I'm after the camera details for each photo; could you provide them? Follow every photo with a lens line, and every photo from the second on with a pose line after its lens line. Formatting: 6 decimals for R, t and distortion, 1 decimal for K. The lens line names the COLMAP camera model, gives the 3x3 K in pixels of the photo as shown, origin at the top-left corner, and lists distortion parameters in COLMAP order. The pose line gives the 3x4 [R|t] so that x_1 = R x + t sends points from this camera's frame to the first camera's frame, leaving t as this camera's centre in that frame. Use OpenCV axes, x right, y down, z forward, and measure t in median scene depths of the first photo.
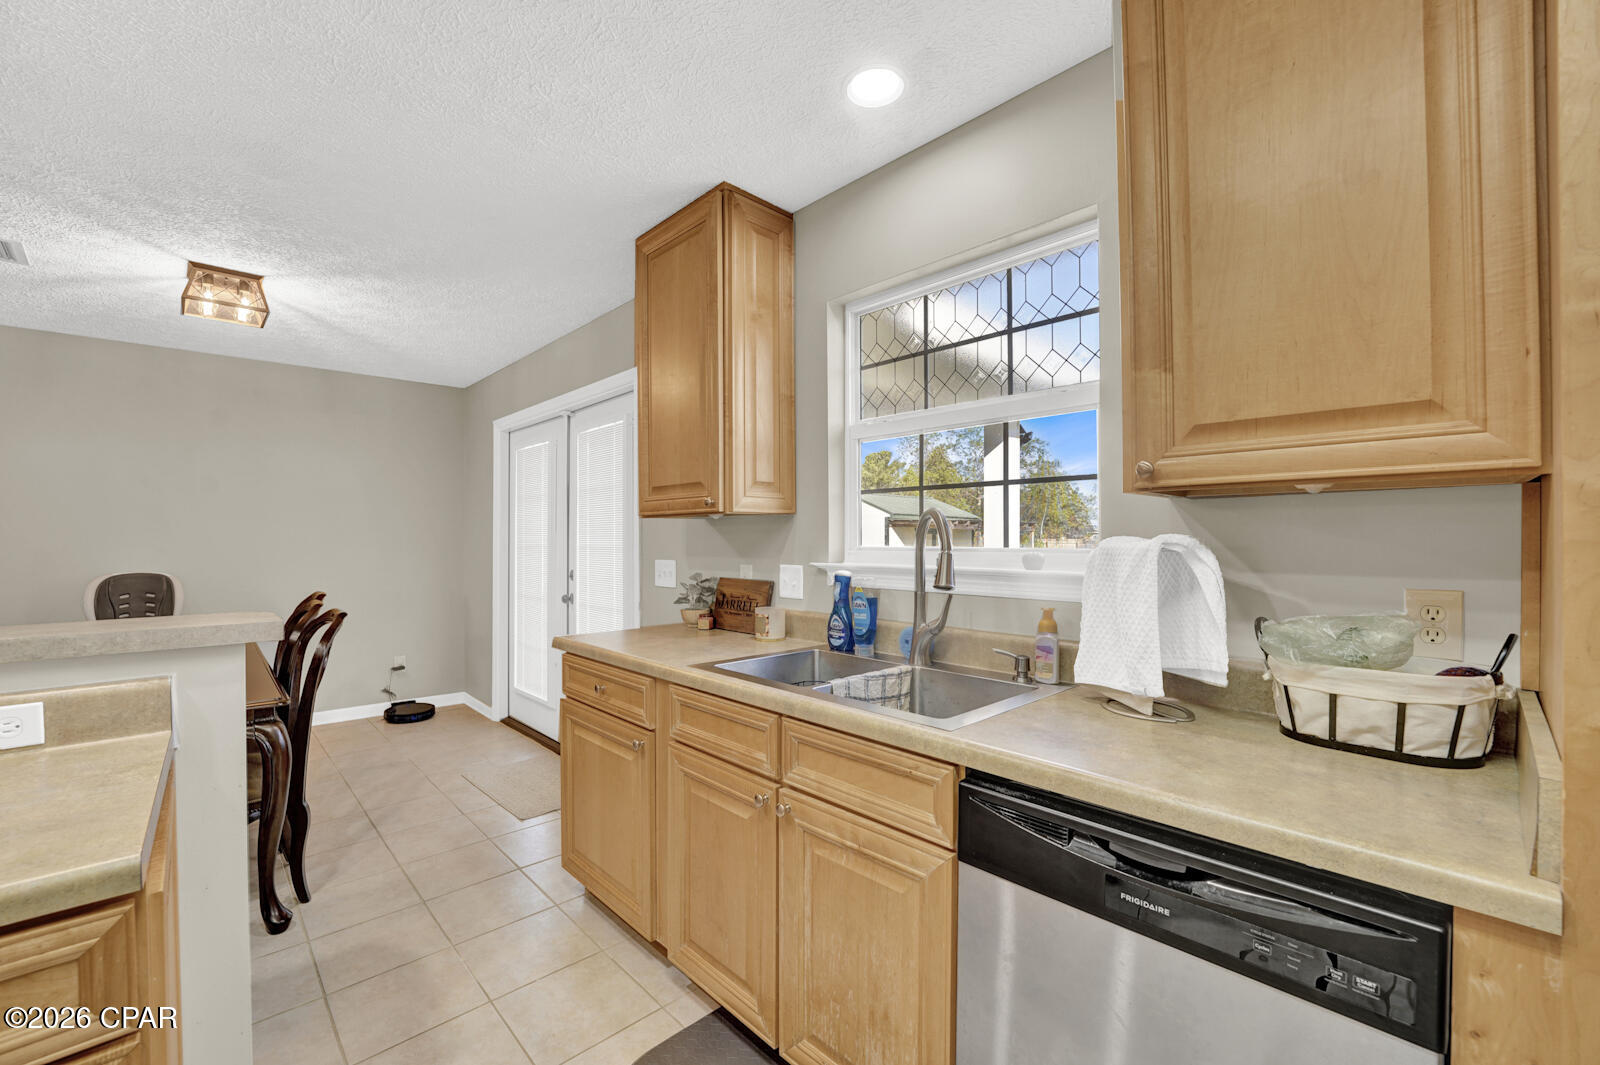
lens RADIAL K [[647.0, 0, 785.2], [0, 647.0, 540.2], [0, 0, 1]] dist [-0.029644, 0.003759]
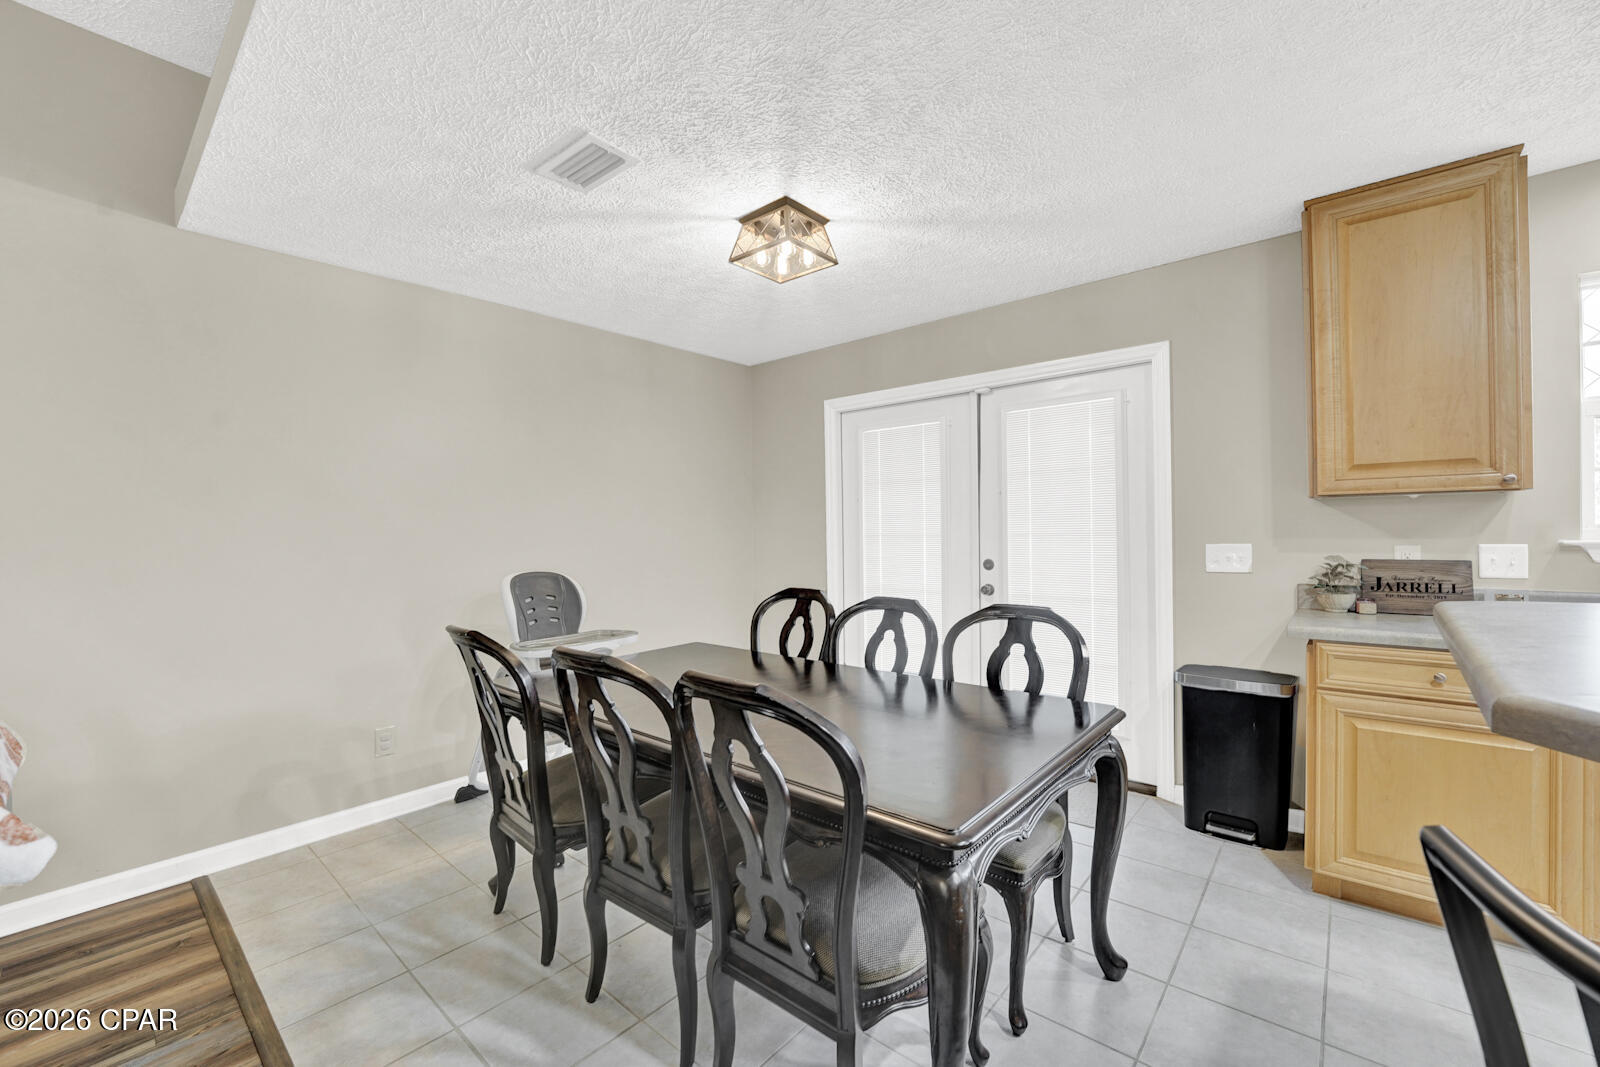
lens RADIAL K [[647.0, 0, 785.2], [0, 647.0, 541.2], [0, 0, 1]] dist [-0.029644, 0.003759]
pose [[0.995980, -0.017547, 0.087843, -0.972648], [0.016342, 0.999762, 0.014422, 0.003714], [-0.088075, -0.012928, 0.996030, 0.130057]]
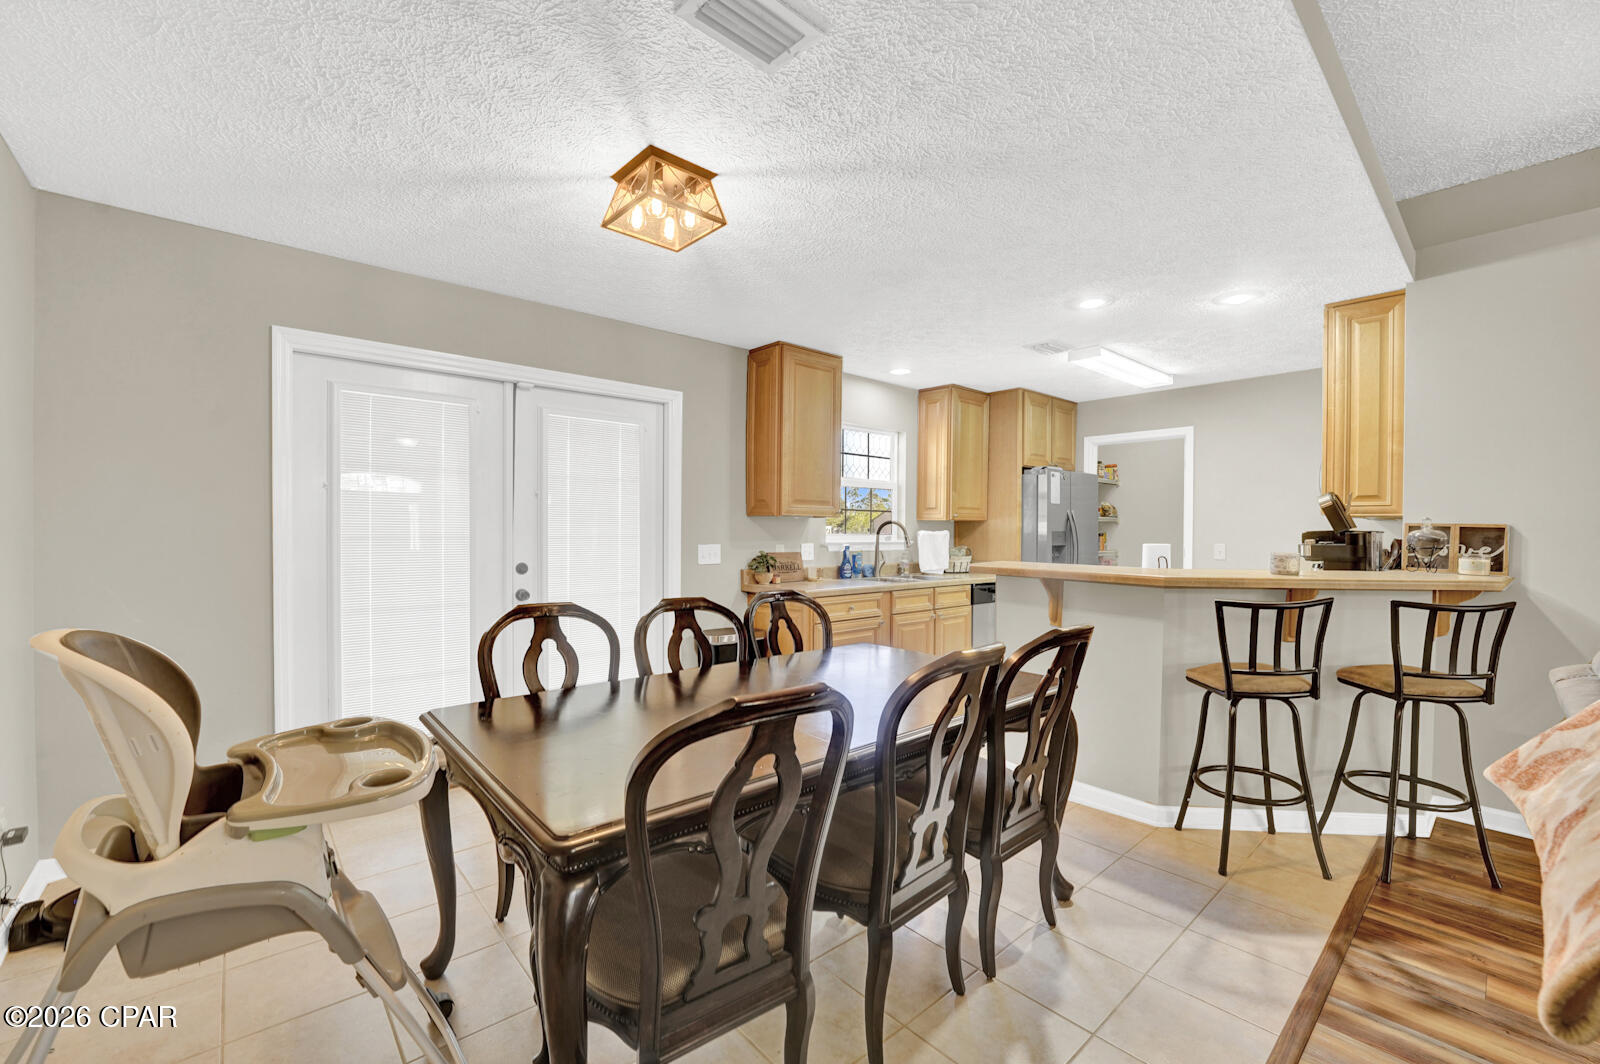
lens RADIAL K [[647.0, 0, 785.2], [0, 647.0, 539.7], [0, 0, 1]] dist [-0.029644, 0.003759]
pose [[0.084382, -0.026319, 0.996086, -1.652630], [-0.026562, 0.999236, 0.028652, -0.022637], [-0.996079, -0.028876, 0.083618, 0.764506]]
